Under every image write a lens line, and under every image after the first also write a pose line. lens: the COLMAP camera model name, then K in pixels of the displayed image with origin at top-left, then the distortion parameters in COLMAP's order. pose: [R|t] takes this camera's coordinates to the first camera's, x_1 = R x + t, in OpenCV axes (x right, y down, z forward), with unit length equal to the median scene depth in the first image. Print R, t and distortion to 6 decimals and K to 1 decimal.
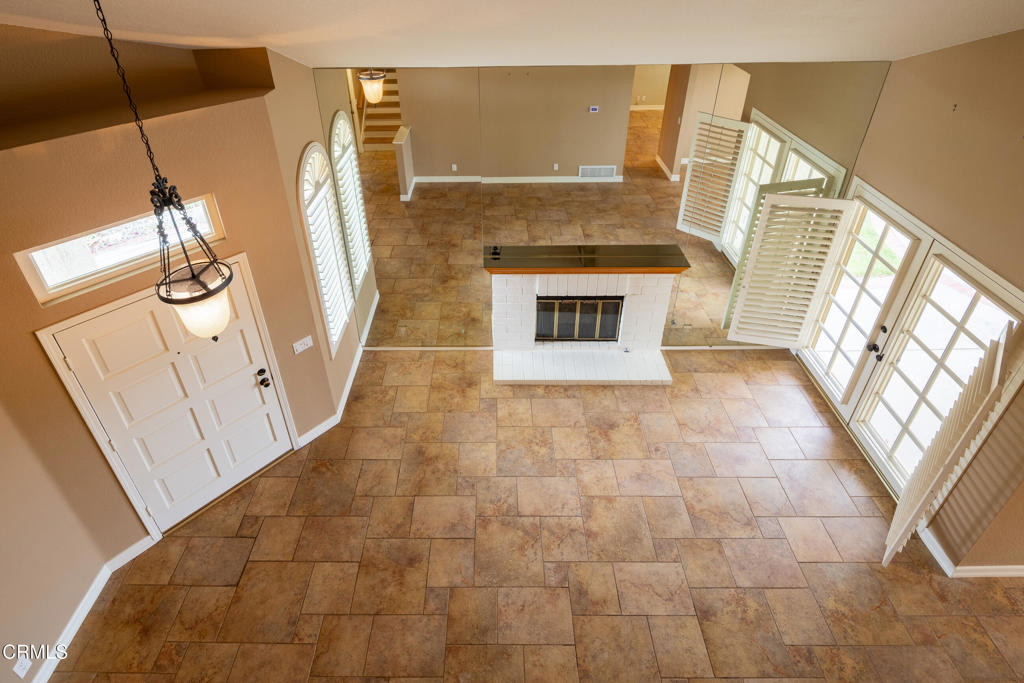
lens RADIAL K [[515.9, 0, 505.2], [0, 515.9, 219.5], [0, 0, 1]] dist [-0.002937, -0.000438]
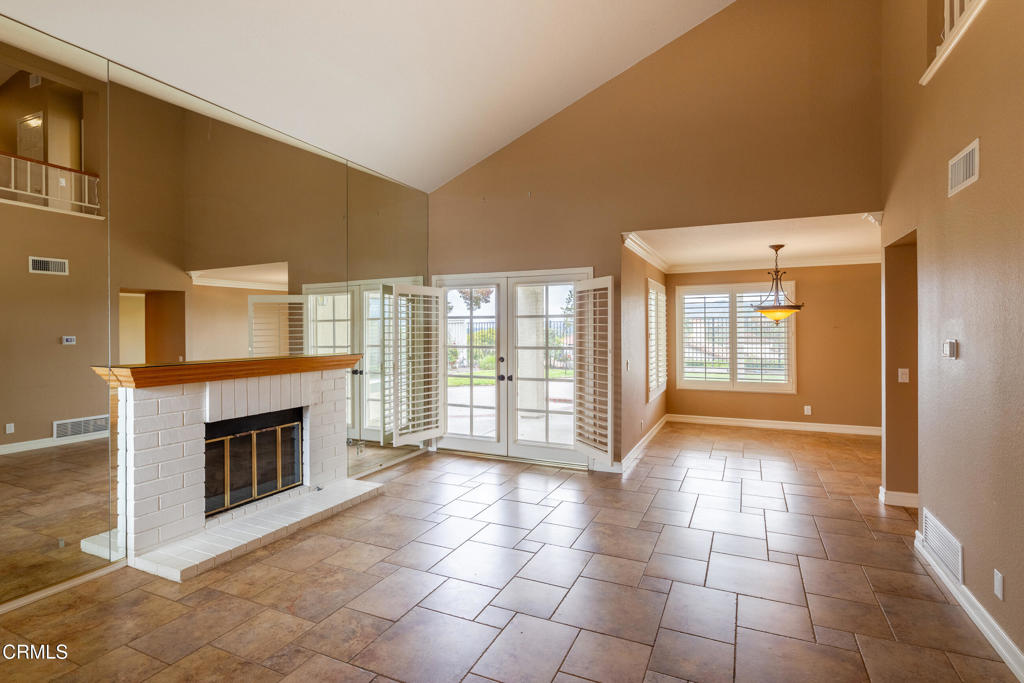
lens RADIAL K [[499.1, 0, 509.0], [0, 499.1, 330.4], [0, 0, 1]] dist [0.000368, -0.000486]
pose [[0.425046, -0.000092, 0.905172, -0.392573], [0.437410, 0.875512, -0.205309, 0.376747], [-0.792469, 0.483197, 0.372173, 0.411834]]
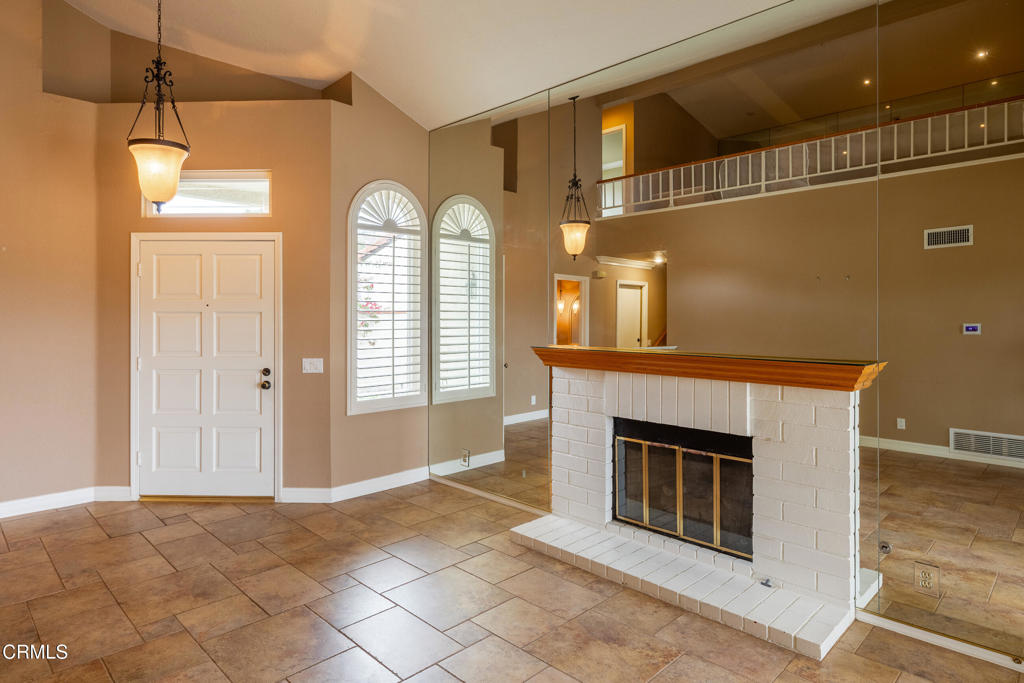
lens RADIAL K [[596.8, 0, 479.6], [0, 596.8, 314.1], [0, 0, 1]] dist [0.002956, -0.000748]
pose [[0.684861, 0.001165, -0.728672, 0.524019], [-0.354064, 0.874544, -0.331378, 0.360795], [0.636870, 0.484945, 0.599354, 0.439173]]
